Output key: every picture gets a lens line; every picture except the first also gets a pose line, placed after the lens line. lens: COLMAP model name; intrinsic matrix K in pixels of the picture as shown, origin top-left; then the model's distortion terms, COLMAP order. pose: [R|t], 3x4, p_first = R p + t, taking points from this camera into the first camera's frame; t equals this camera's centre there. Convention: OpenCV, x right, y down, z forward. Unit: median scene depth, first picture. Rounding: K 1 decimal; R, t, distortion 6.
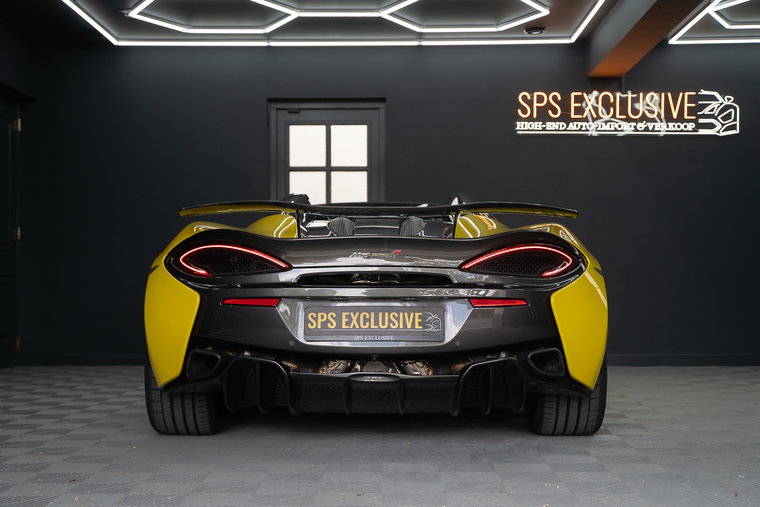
lens RADIAL K [[1113.2, 0, 380.0], [0, 1113.2, 253.5], [0, 0, 1]] dist [0.087833, 0.081484]
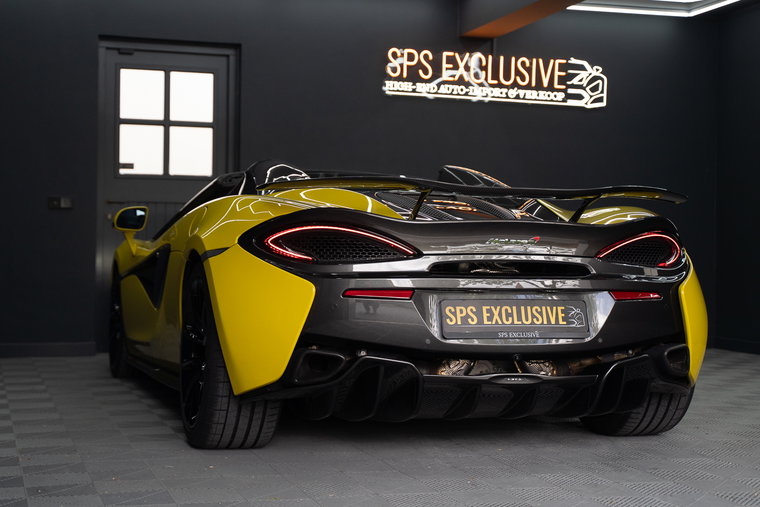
lens RADIAL K [[1261.2, 0, 381.2], [0, 1261.2, 232.6], [0, 0, 1]] dist [0.128084, 0.053424]
pose [[0.950105, 0.017345, 0.311449, -0.382157], [-0.021664, 0.999711, 0.010412, -0.012751], [-0.311178, -0.016639, 0.950206, 0.067017]]
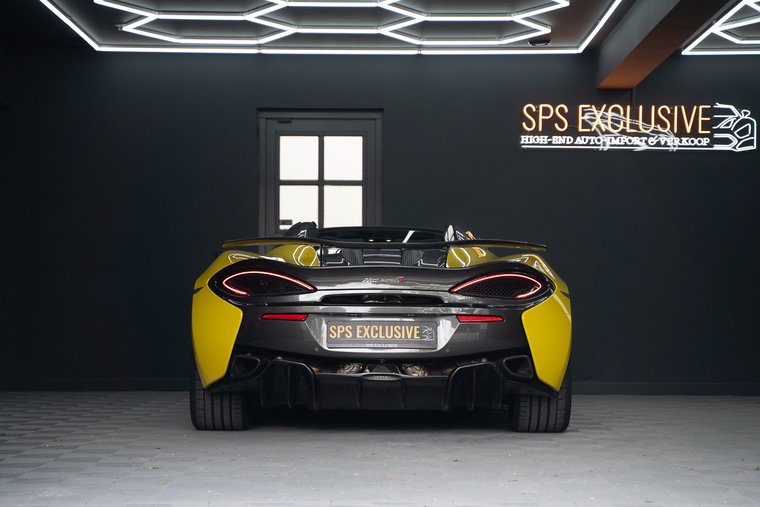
lens RADIAL K [[1664.9, 0, 380.0], [0, 1664.9, 253.5], [0, 0, 1]] dist [0.312792, -0.224993]
pose [[0.999886, 0.007041, 0.013380, -0.030236], [-0.006958, 0.999956, -0.006267, -0.015787], [-0.013423, 0.006173, 0.999891, -0.812885]]
